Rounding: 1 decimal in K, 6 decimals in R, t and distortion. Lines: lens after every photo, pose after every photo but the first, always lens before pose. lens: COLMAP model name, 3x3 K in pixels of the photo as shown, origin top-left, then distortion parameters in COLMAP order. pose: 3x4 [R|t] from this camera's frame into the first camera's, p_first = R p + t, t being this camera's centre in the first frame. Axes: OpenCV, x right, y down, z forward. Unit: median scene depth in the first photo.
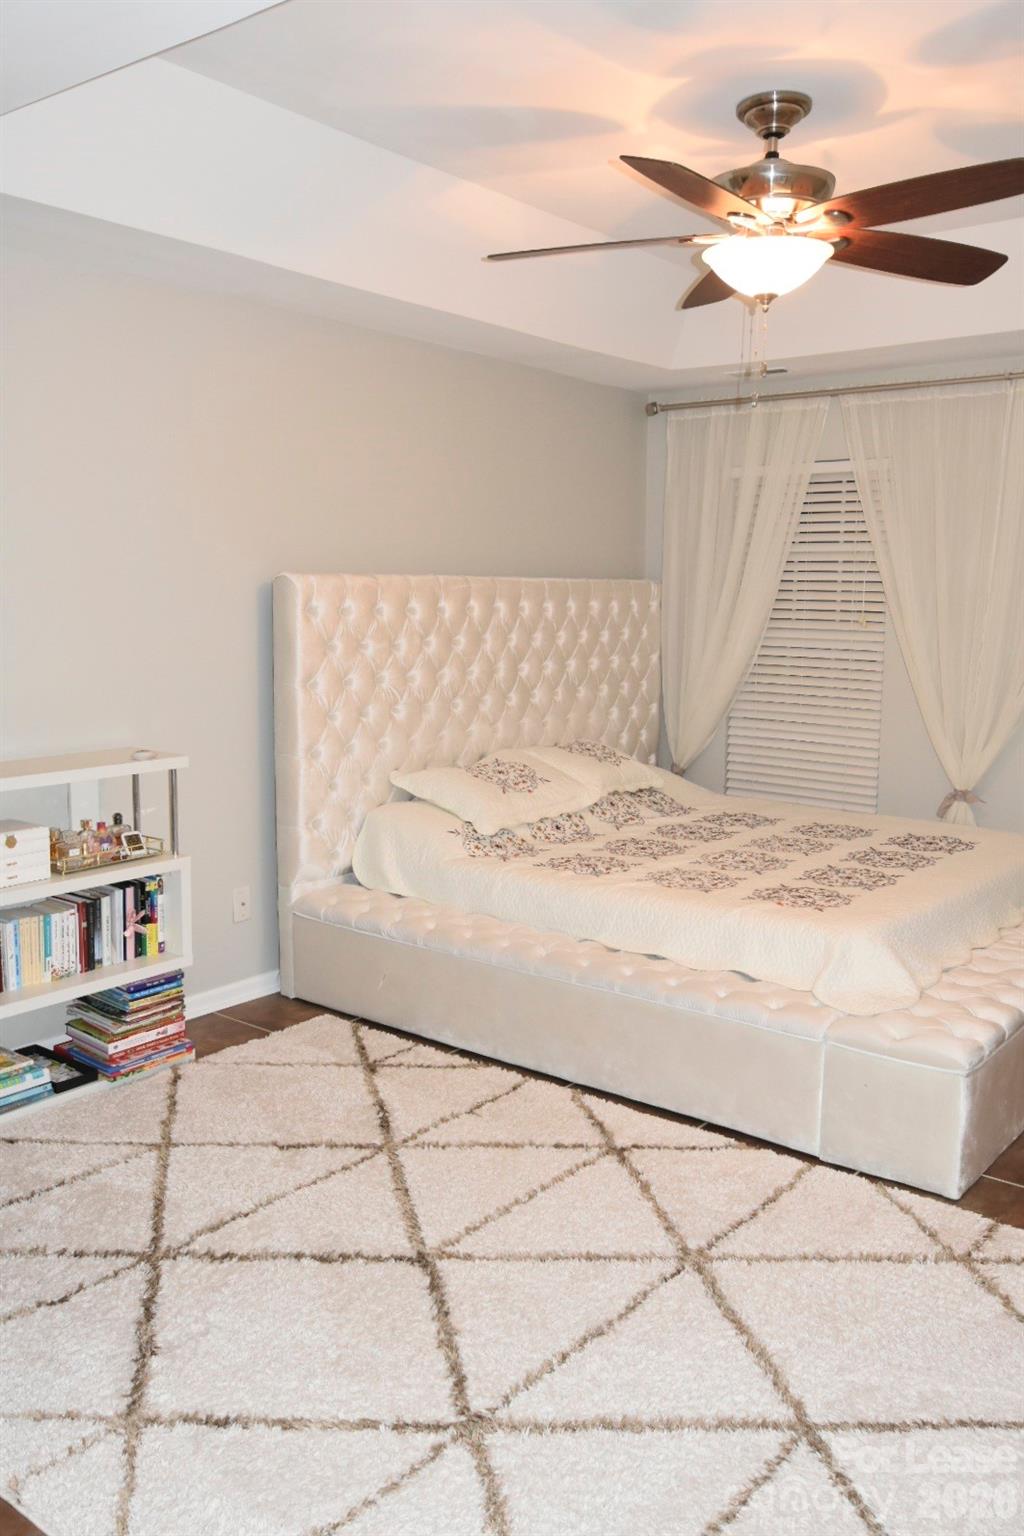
lens RADIAL K [[1285.0, 0, 510.4], [0, 1285.0, 765.4], [0, 0, 1]] dist [0.017793, 0.003670]
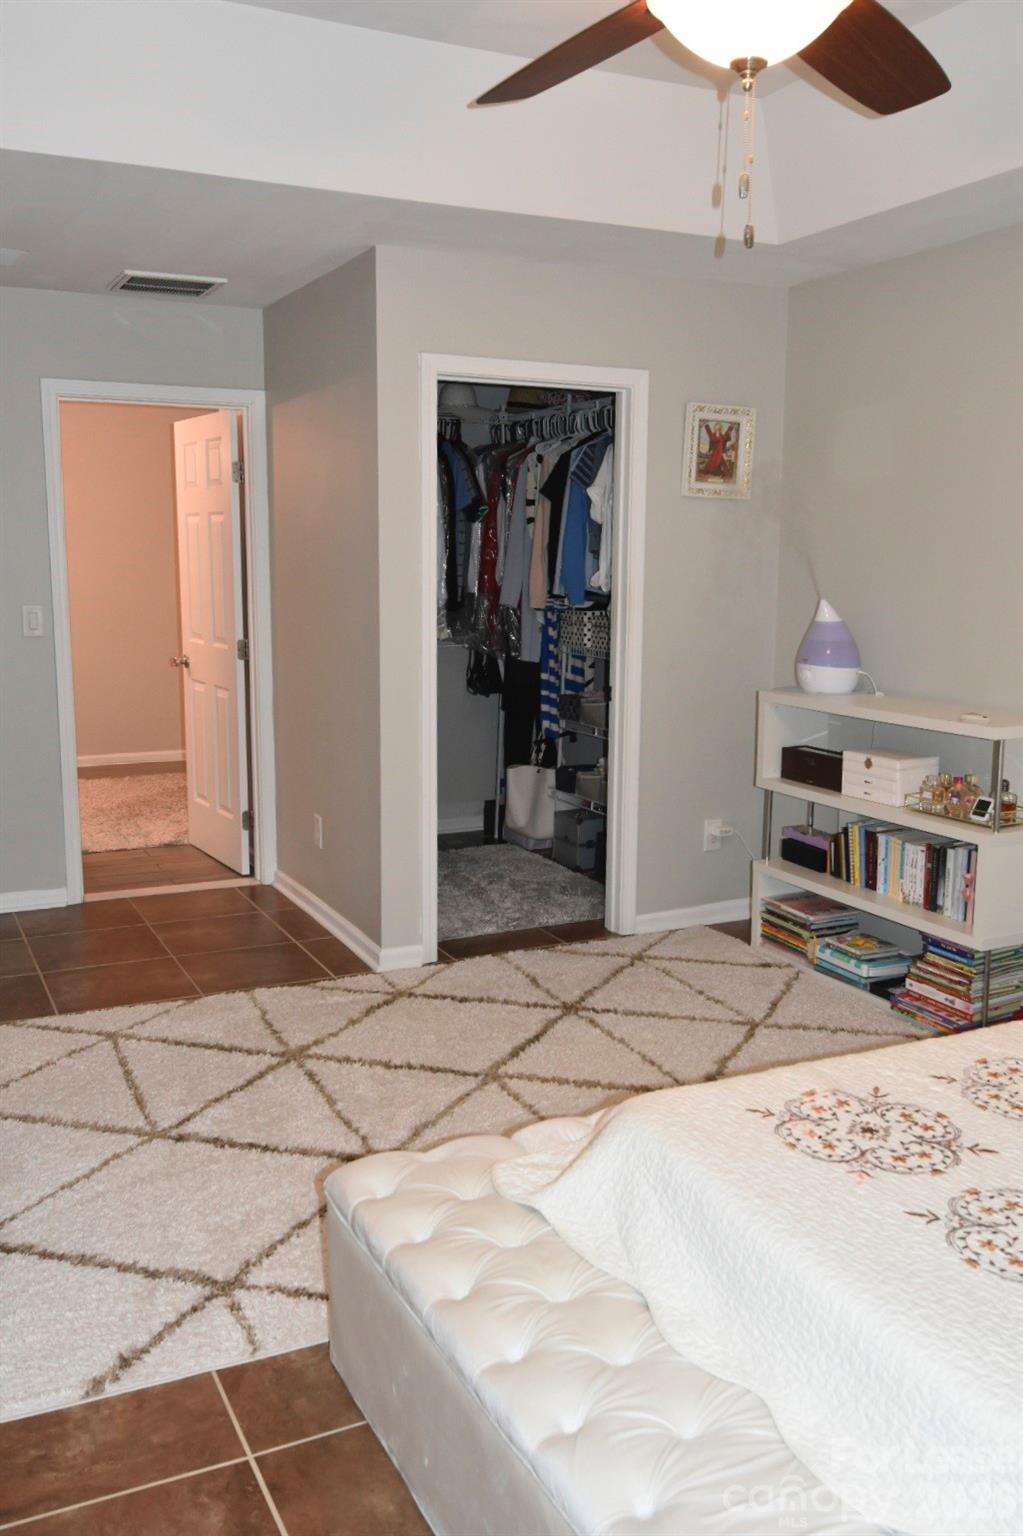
lens RADIAL K [[1285.0, 0, 509.1], [0, 1285.0, 769.4], [0, 0, 1]] dist [0.017793, 0.003670]
pose [[-0.435305, 0.131040, -0.890695, 0.743985], [-0.134965, 0.968671, 0.208473, -0.125972], [0.890109, 0.210962, -0.403981, 1.082388]]
